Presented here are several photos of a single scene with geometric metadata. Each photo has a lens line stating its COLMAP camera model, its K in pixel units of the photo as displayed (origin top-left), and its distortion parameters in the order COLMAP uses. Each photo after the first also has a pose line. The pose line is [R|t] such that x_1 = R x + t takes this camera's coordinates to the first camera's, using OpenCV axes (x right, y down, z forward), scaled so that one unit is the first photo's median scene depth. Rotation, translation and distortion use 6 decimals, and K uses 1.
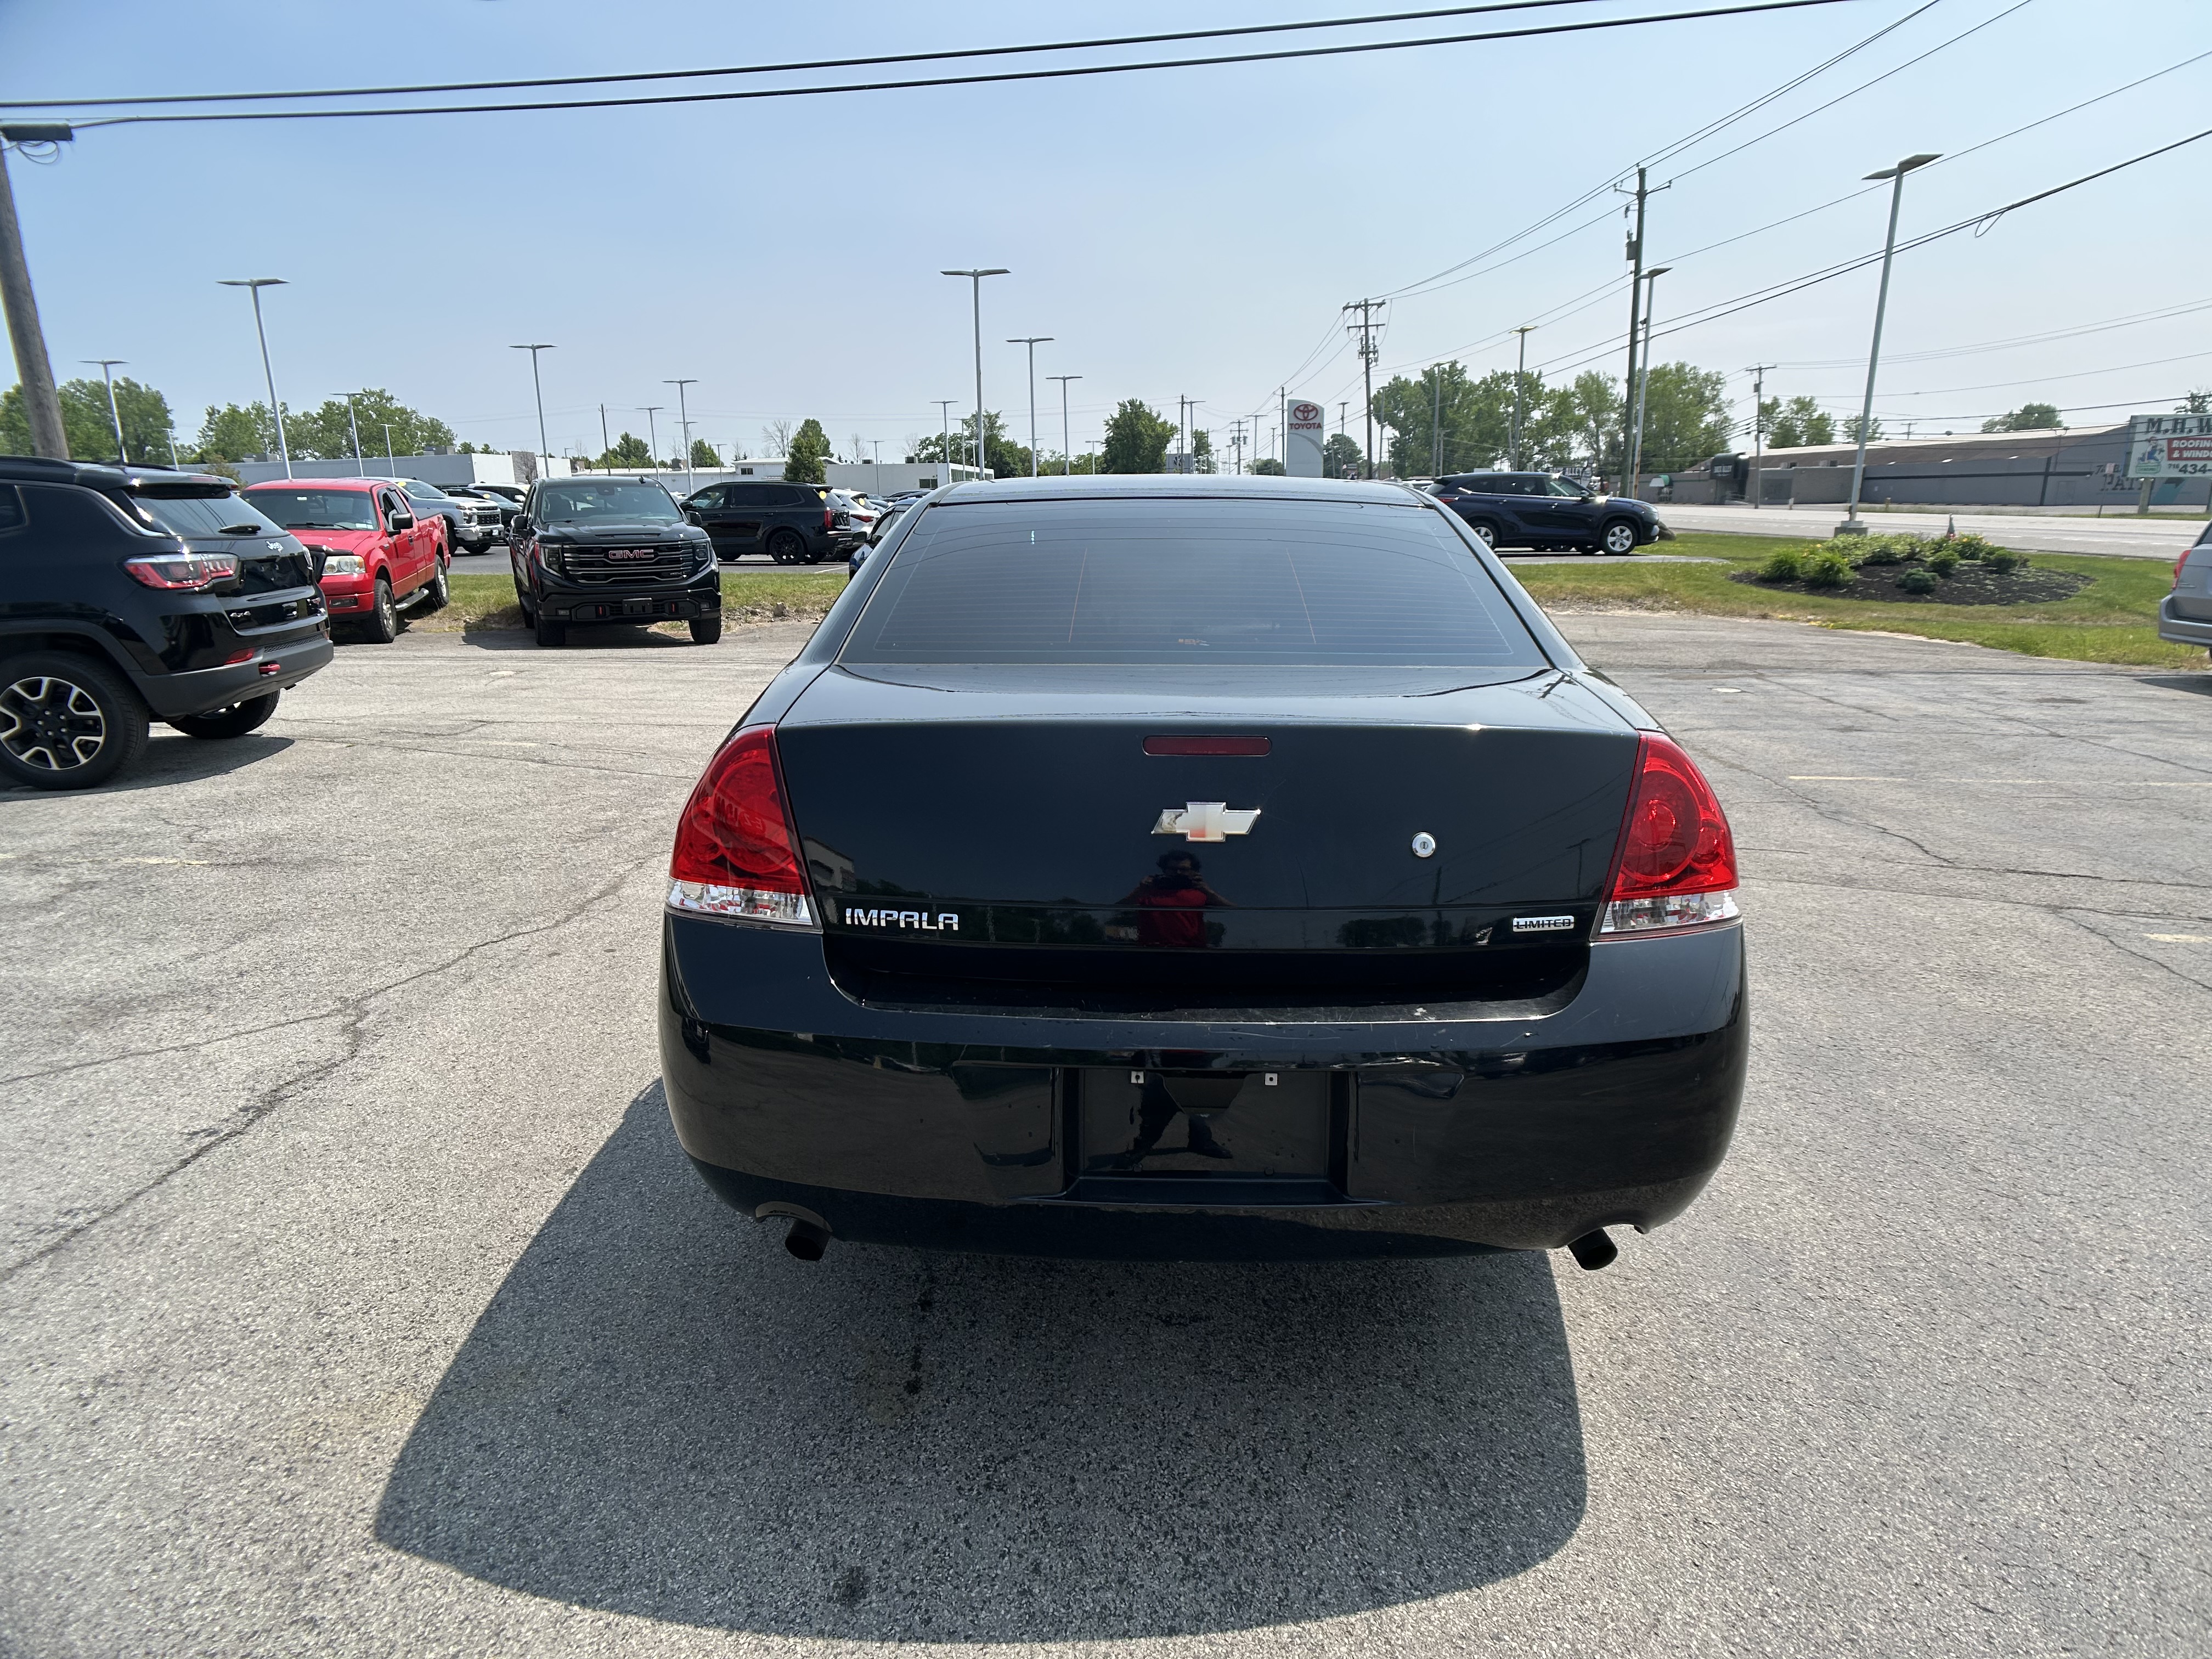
lens RADIAL K [[1250.0, 0, 1119.1], [0, 1250.0, 834.8], [0, 0, 1]] dist [-0.013515, 0.004048]
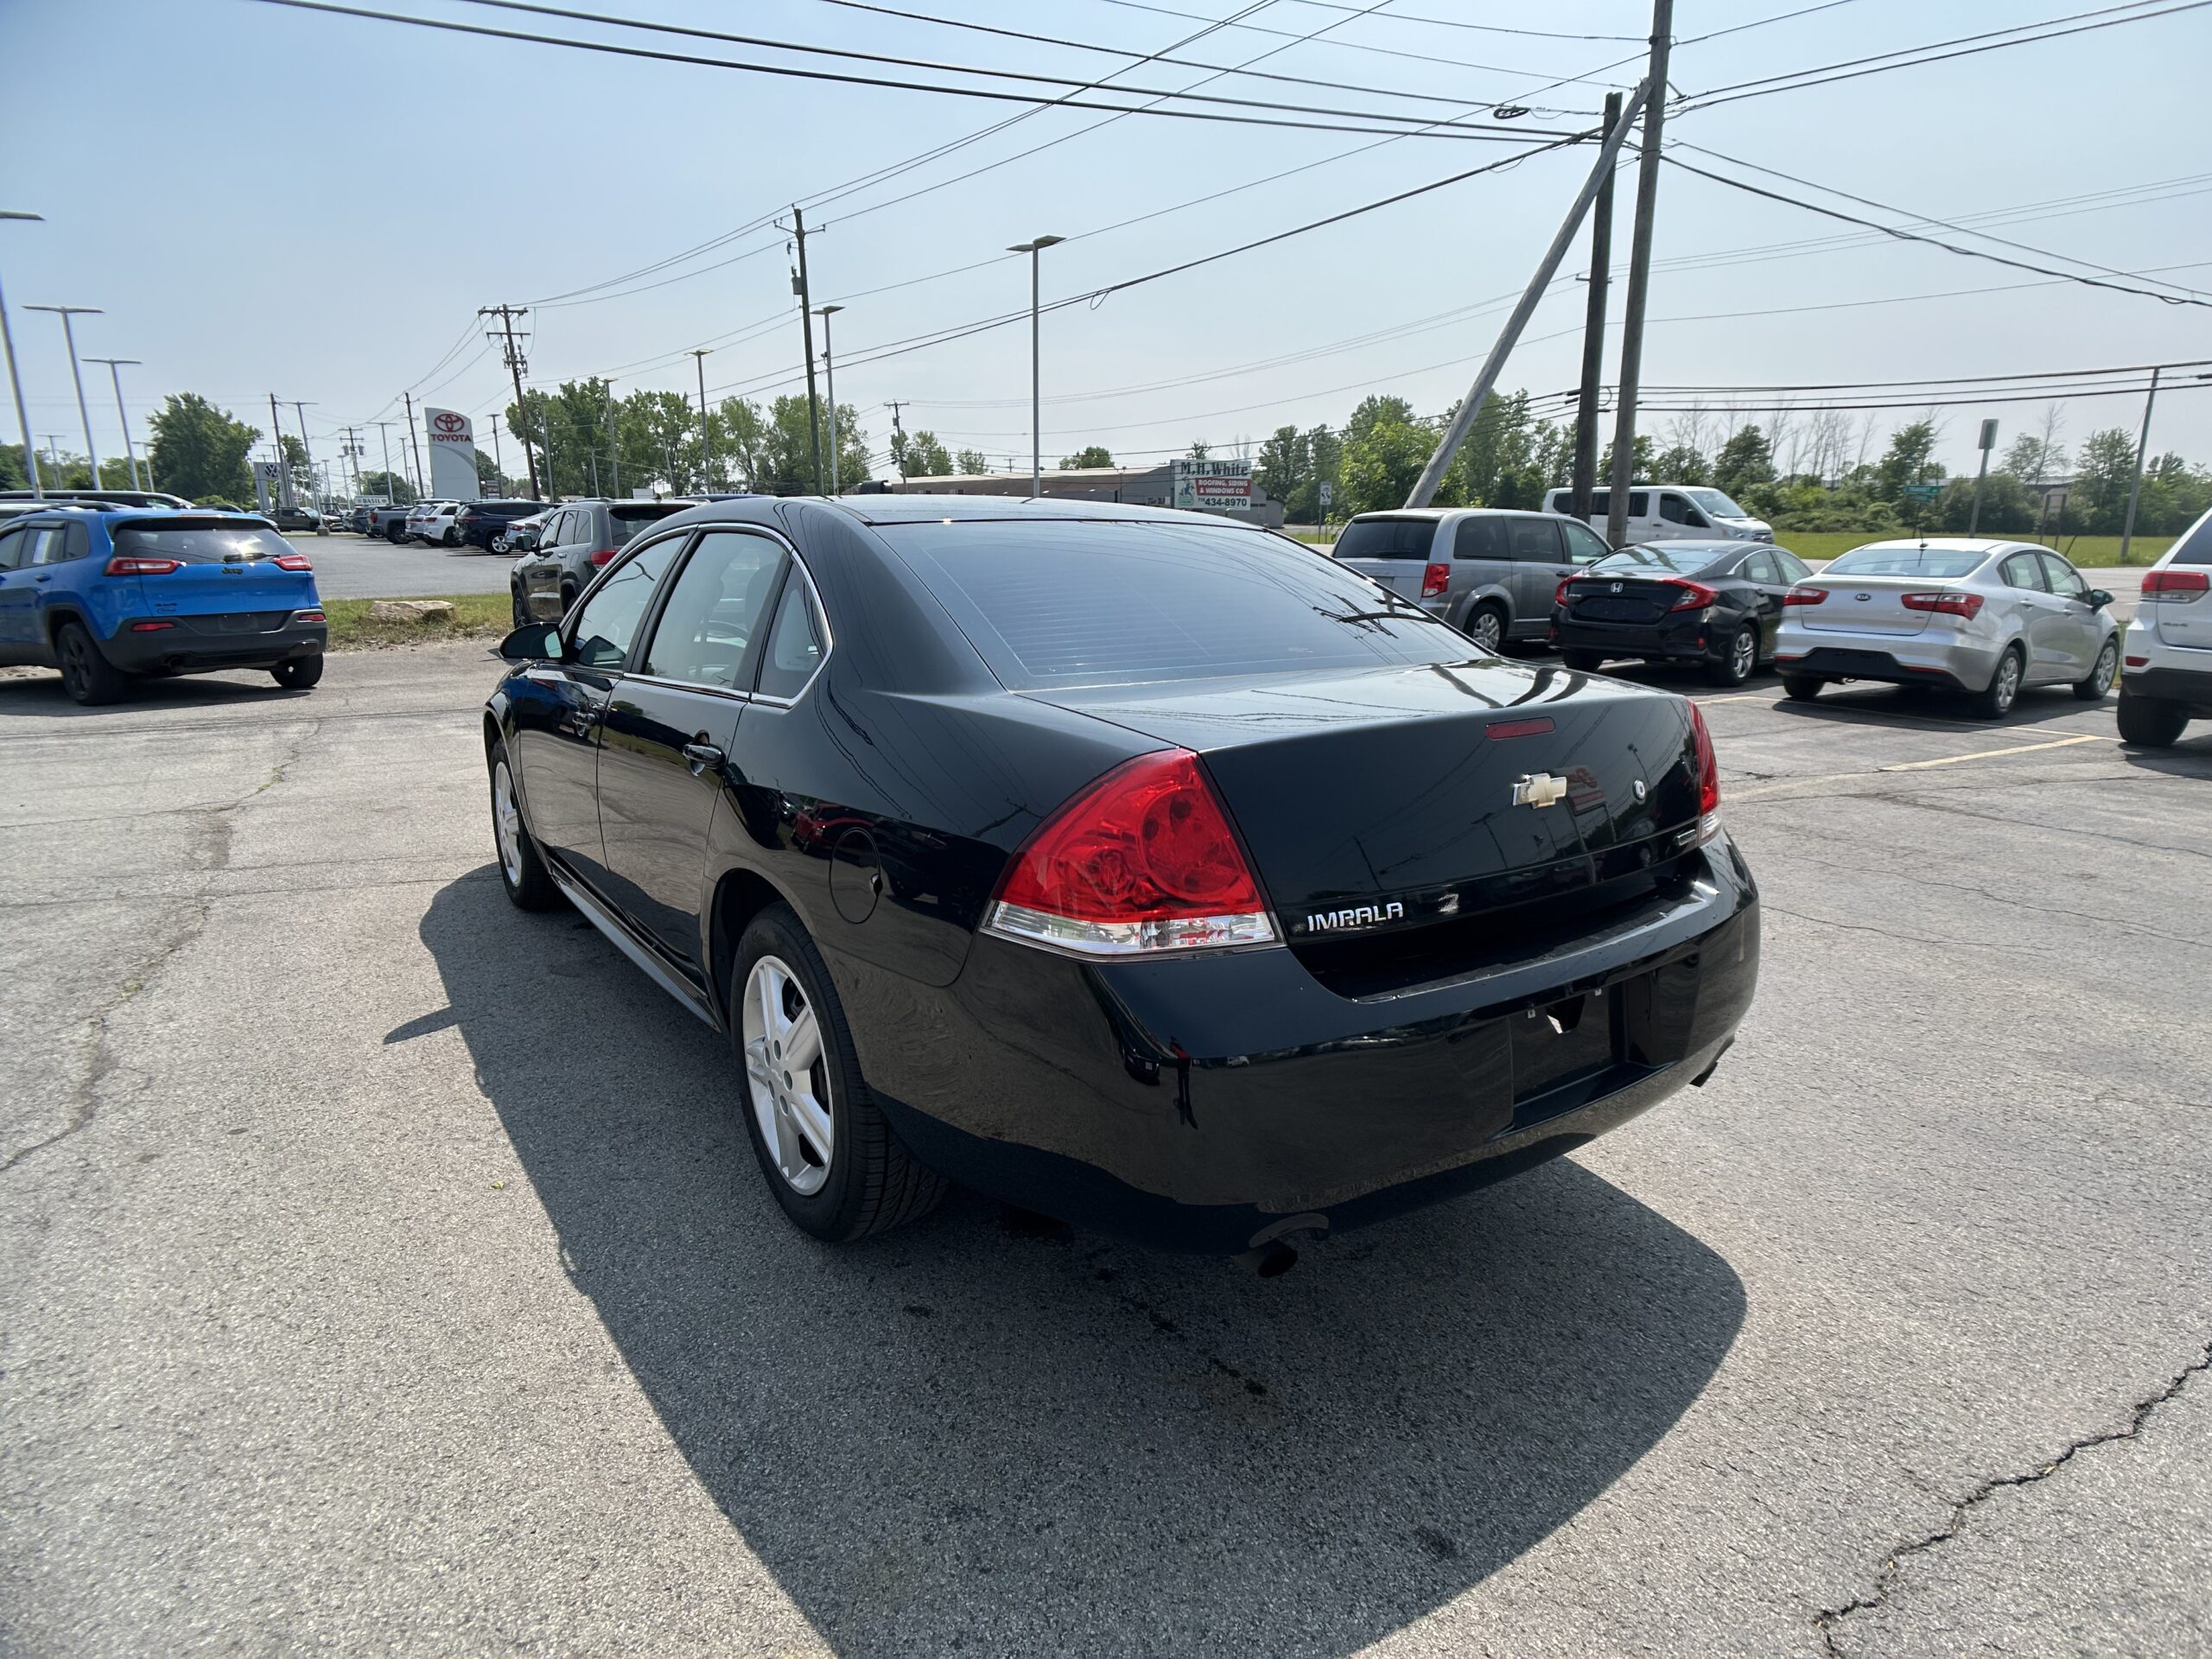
lens RADIAL K [[1250.0, 0, 1128.8], [0, 1250.0, 835.5], [0, 0, 1]] dist [-0.013515, 0.004048]
pose [[0.800254, -0.134250, 0.584441, -0.060832], [0.143503, 0.989173, 0.030726, -0.003896], [-0.582238, 0.059280, 0.810855, 0.016282]]
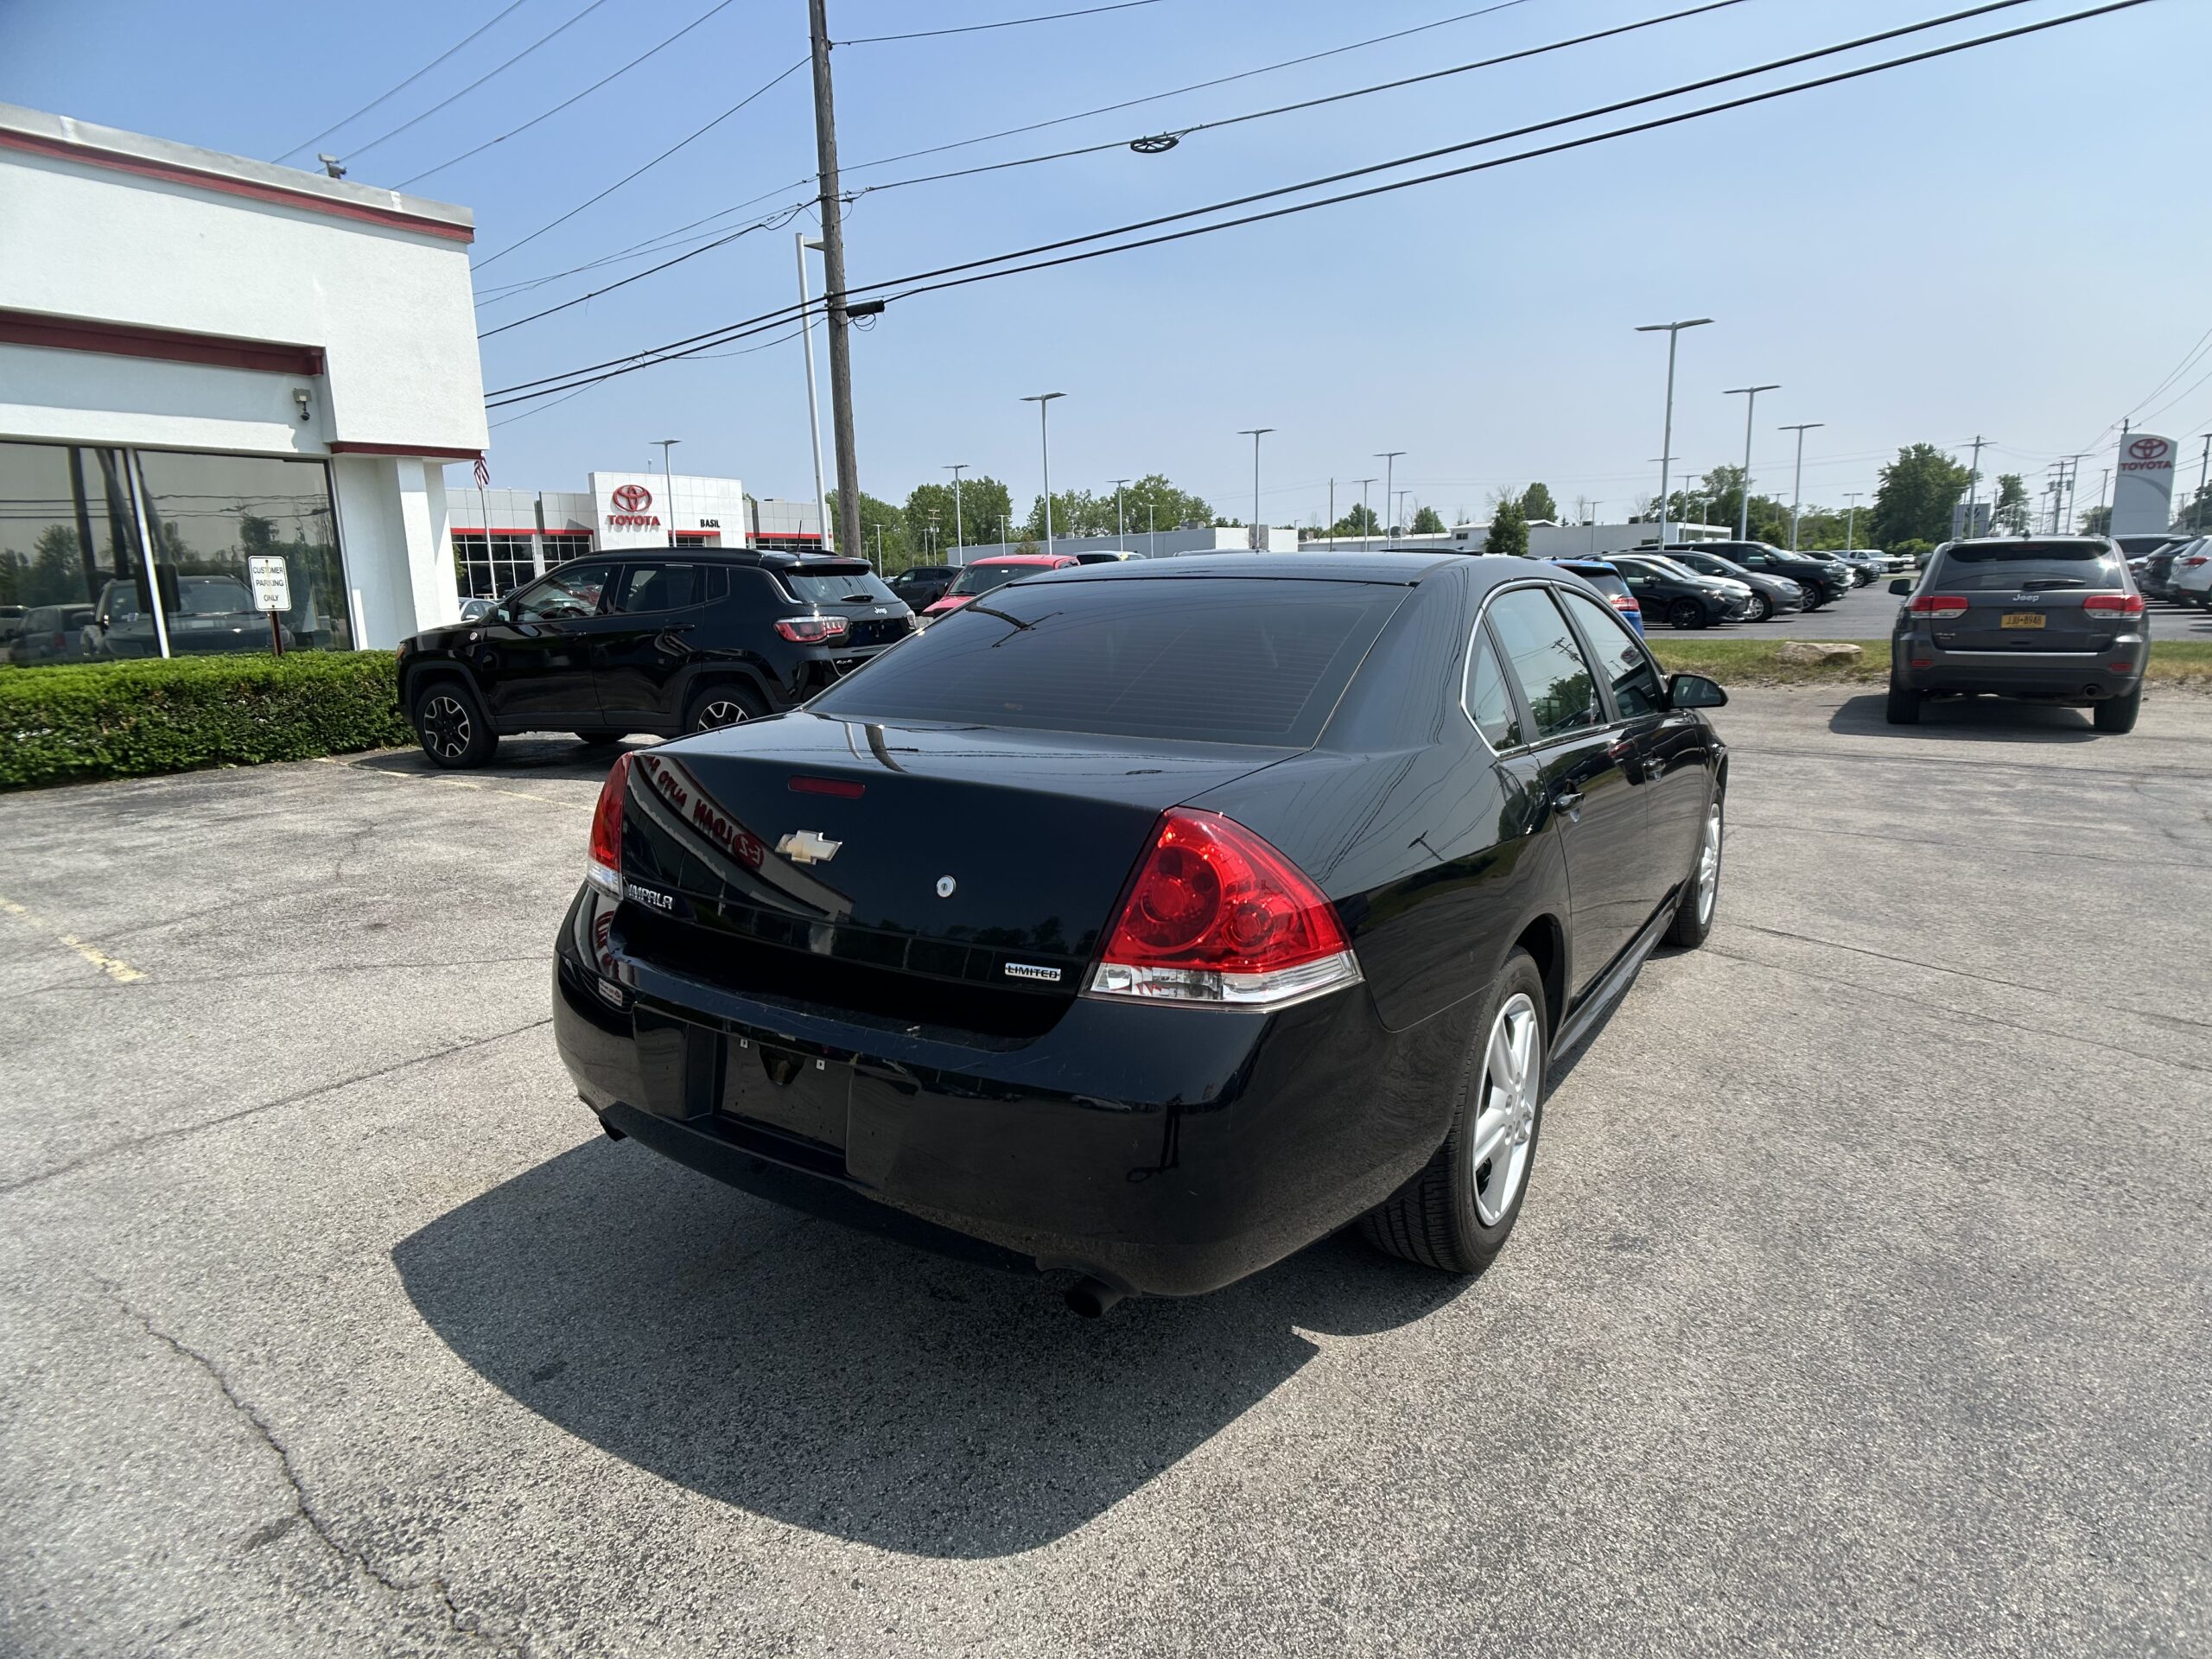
lens RADIAL K [[1250.0, 0, 1112.9], [0, 1250.0, 829.3], [0, 0, 1]] dist [-0.013515, 0.004048]
pose [[0.848941, 0.095017, -0.519876, 0.061853], [-0.122416, 0.992306, -0.018539, -0.002670], [0.514115, 0.079379, 0.854040, 0.006056]]
